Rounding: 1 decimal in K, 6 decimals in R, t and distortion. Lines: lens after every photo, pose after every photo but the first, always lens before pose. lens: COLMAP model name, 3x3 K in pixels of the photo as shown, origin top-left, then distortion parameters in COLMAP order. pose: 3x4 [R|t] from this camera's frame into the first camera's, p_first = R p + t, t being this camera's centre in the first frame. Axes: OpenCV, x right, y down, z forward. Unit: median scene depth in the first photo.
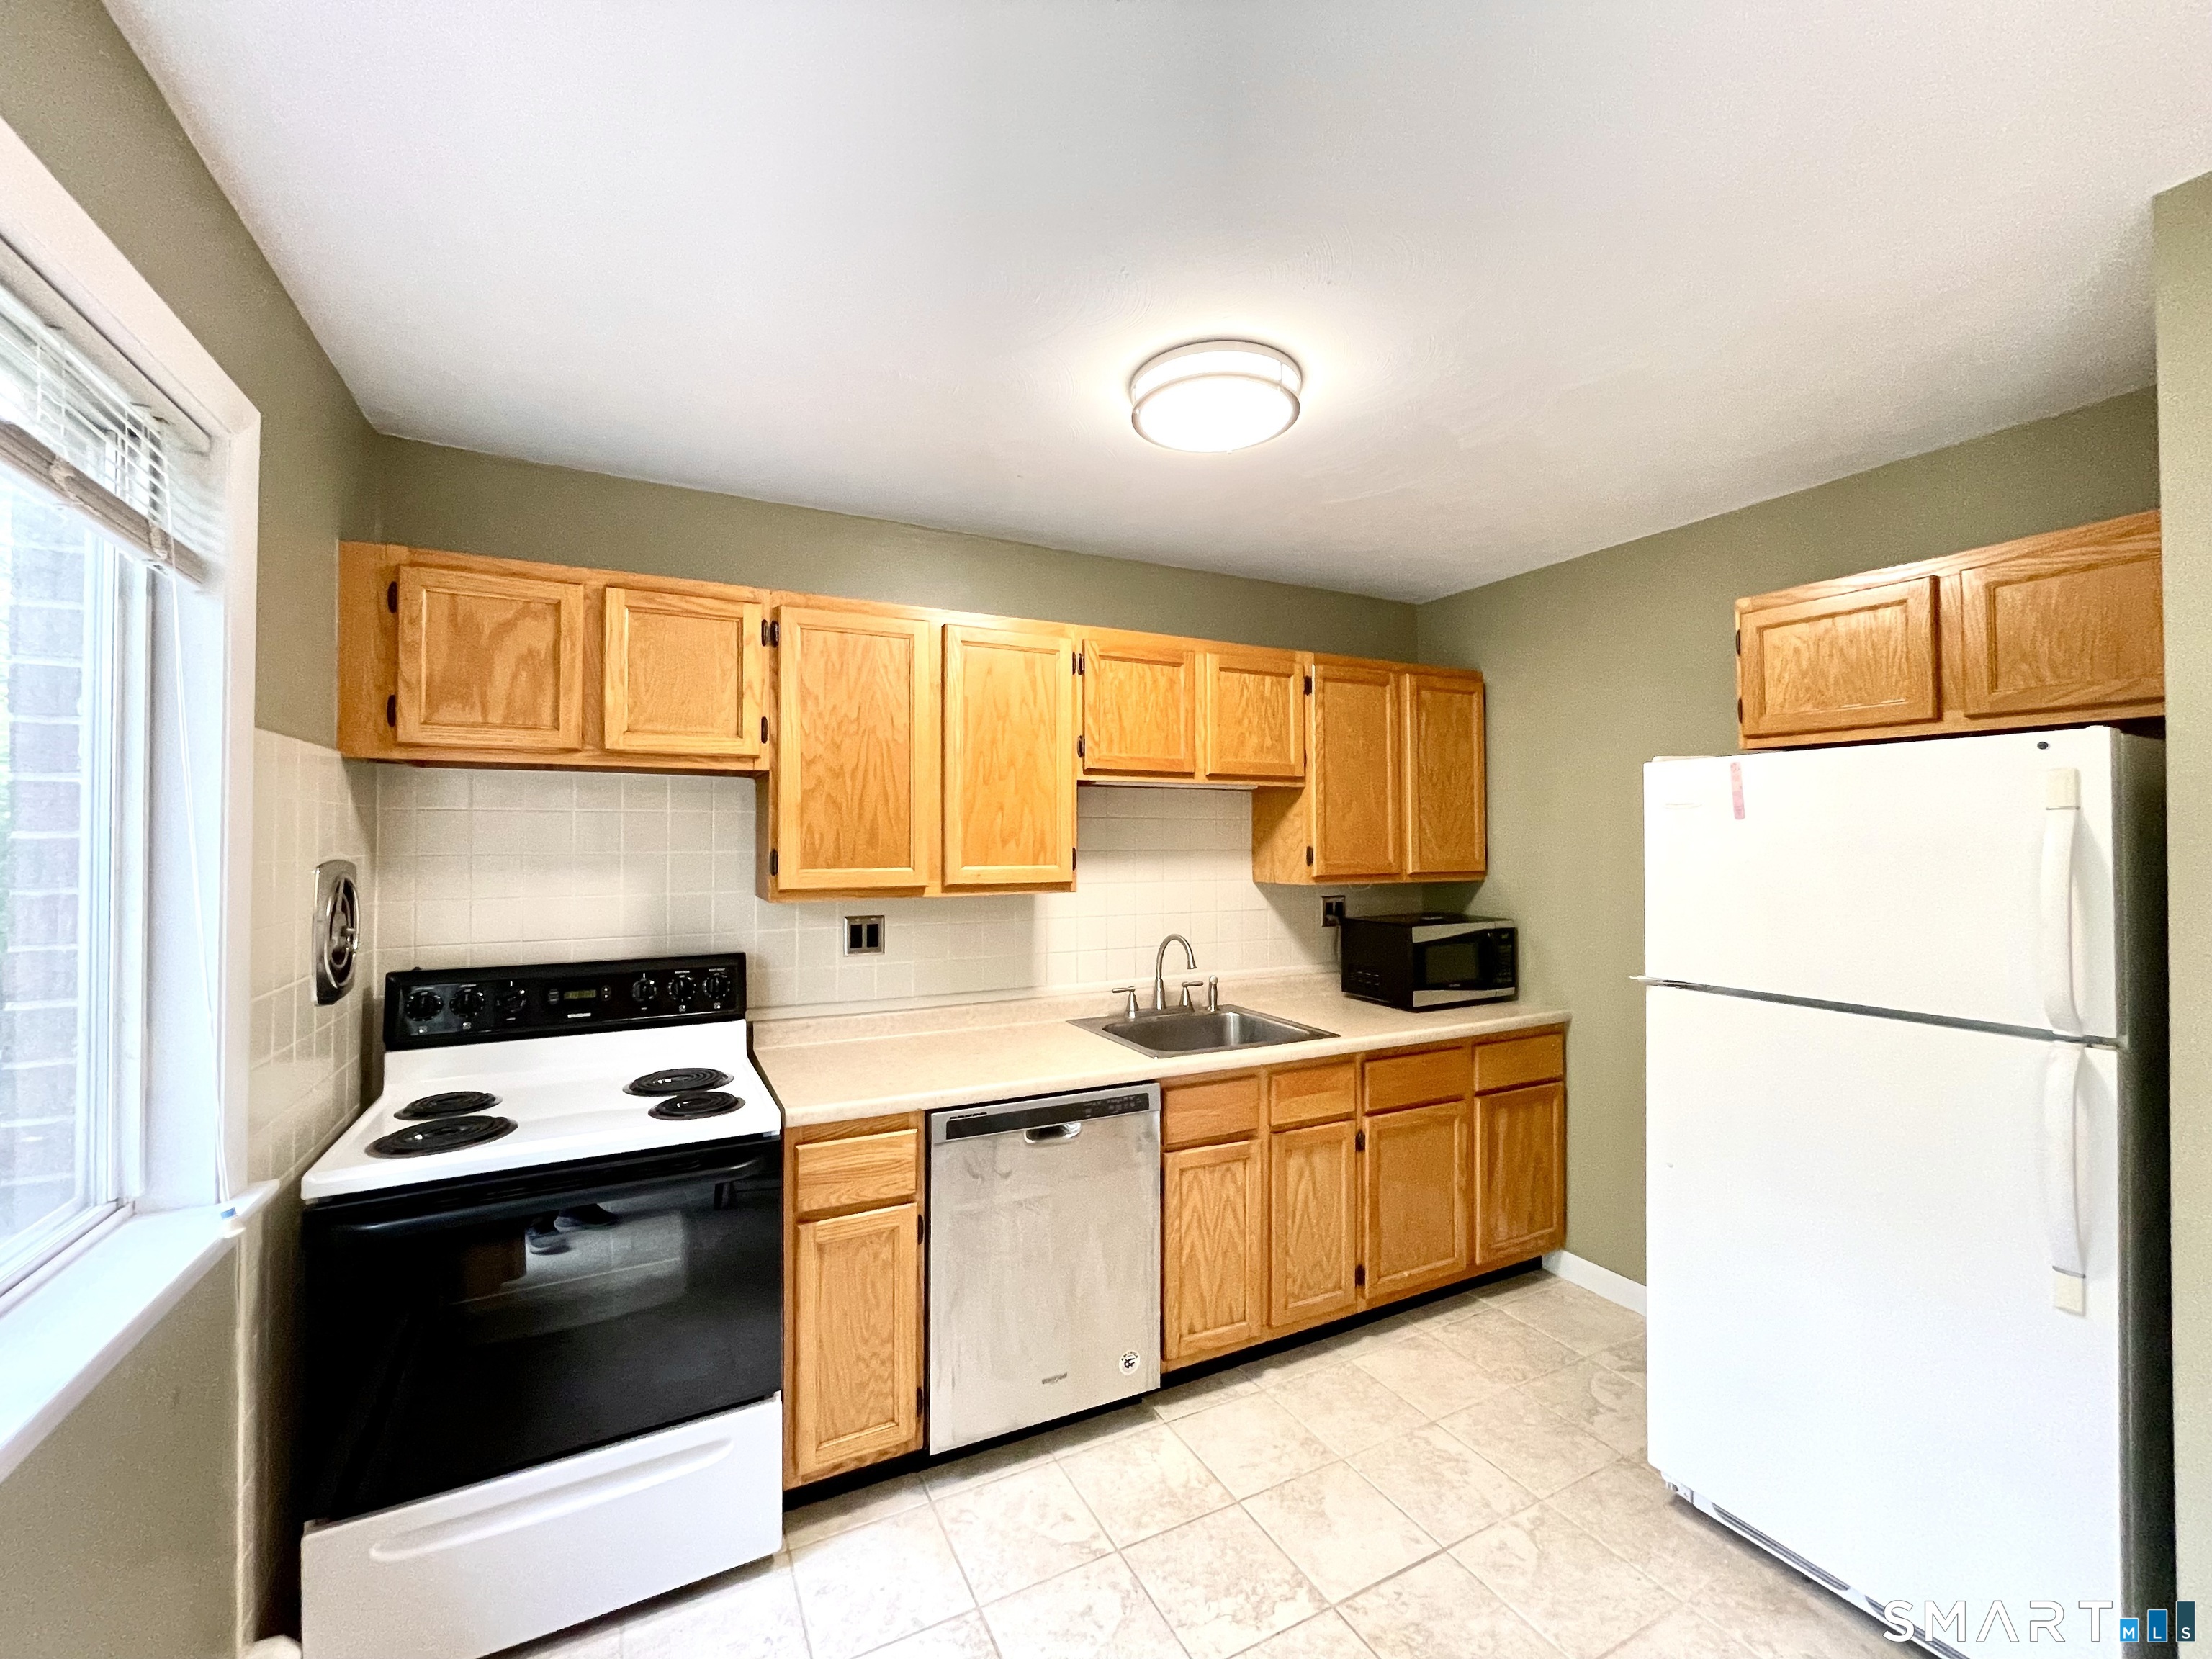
lens RADIAL K [[904.5, 0, 1093.4], [0, 904.5, 825.8], [0, 0, 1]] dist [-0.004997, 0.000142]
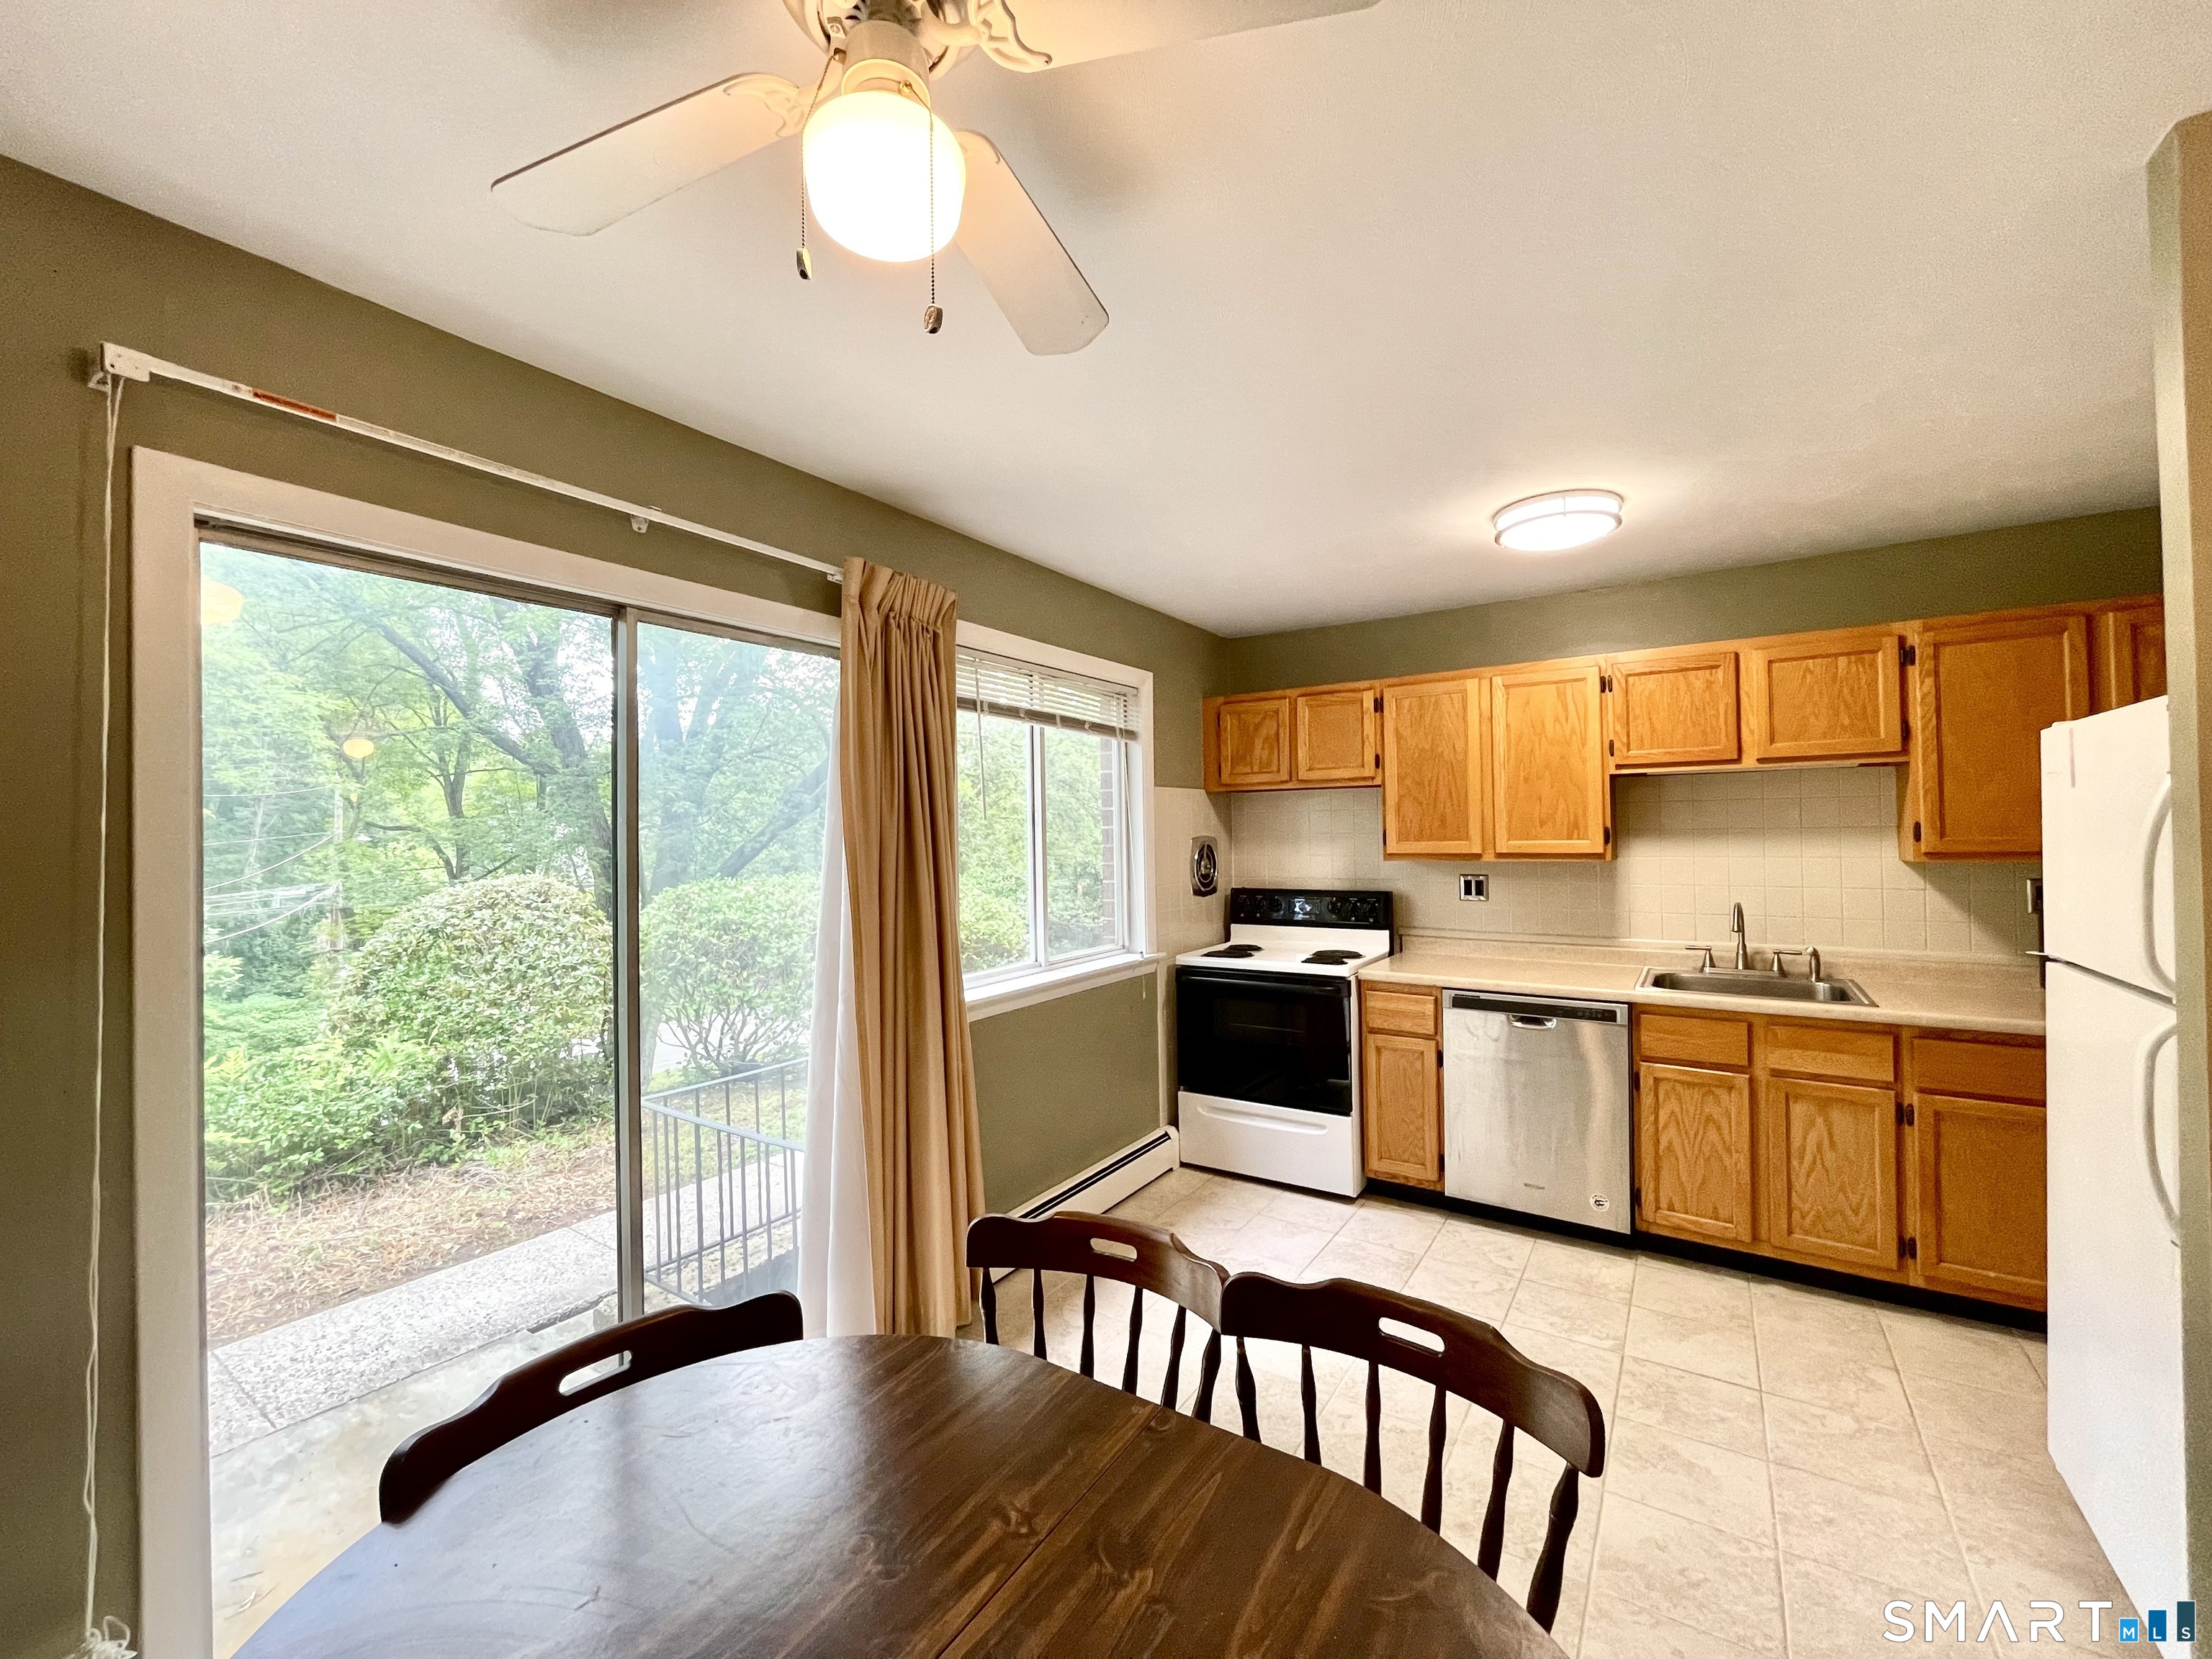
lens RADIAL K [[900.8, 0, 1096.9], [0, 900.8, 827.9], [0, 0, 1]] dist [0.011712, -0.004846]
pose [[0.489680, -0.012873, -0.871807, 0.818374], [0.027277, 0.999628, 0.000561, 0.005965], [0.871475, -0.024055, 0.489849, -0.299731]]
